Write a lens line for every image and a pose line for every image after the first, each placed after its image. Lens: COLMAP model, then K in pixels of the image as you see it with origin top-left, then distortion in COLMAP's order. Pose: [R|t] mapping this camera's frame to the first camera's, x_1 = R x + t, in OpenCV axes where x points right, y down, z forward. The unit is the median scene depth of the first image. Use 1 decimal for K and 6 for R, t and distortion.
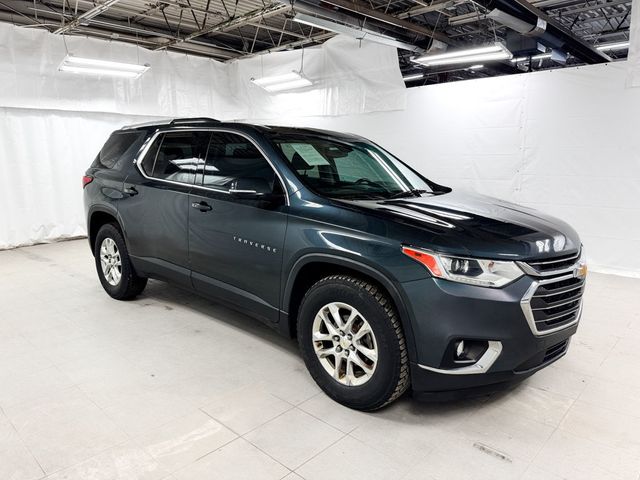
lens RADIAL K [[452.0, 0, 320.0], [0, 452.0, 240.0], [0, 0, 1]] dist [0.001629, -0.007482]
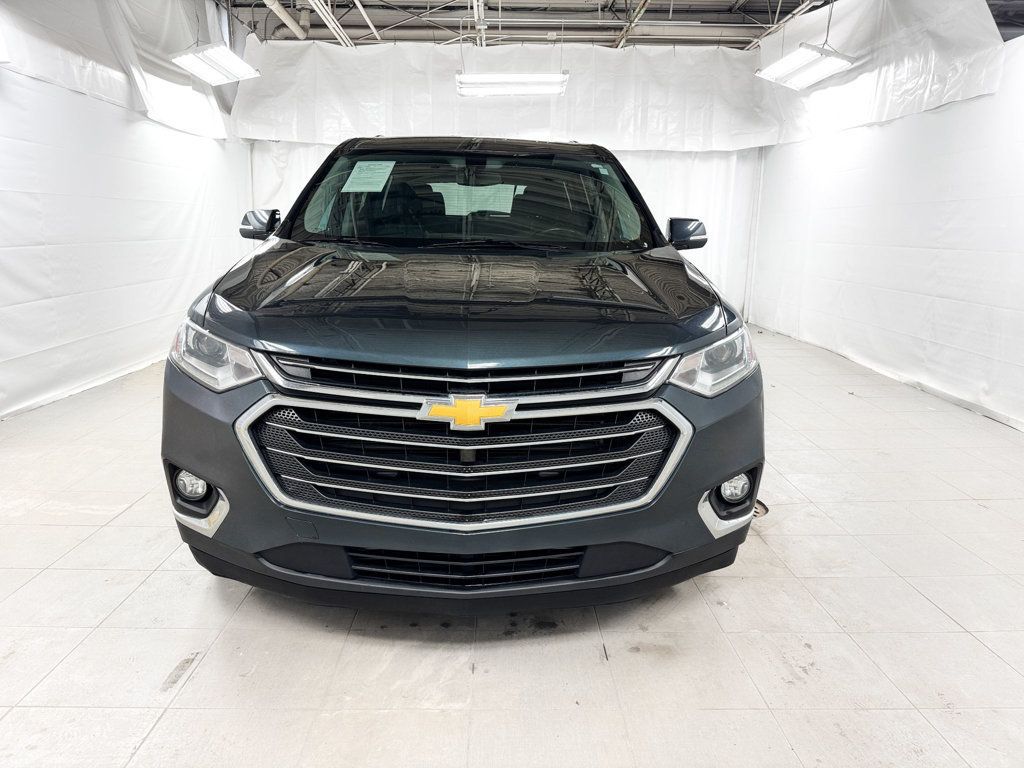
lens RADIAL K [[723.3, 0, 512.0], [0, 723.3, 384.0], [0, 0, 1]] dist [0.001629, -0.007482]
pose [[0.693000, 0.160564, -0.702830, 0.374963], [-0.142574, 0.986153, 0.084710, -0.007204], [0.706699, 0.041501, 0.706296, 0.189937]]
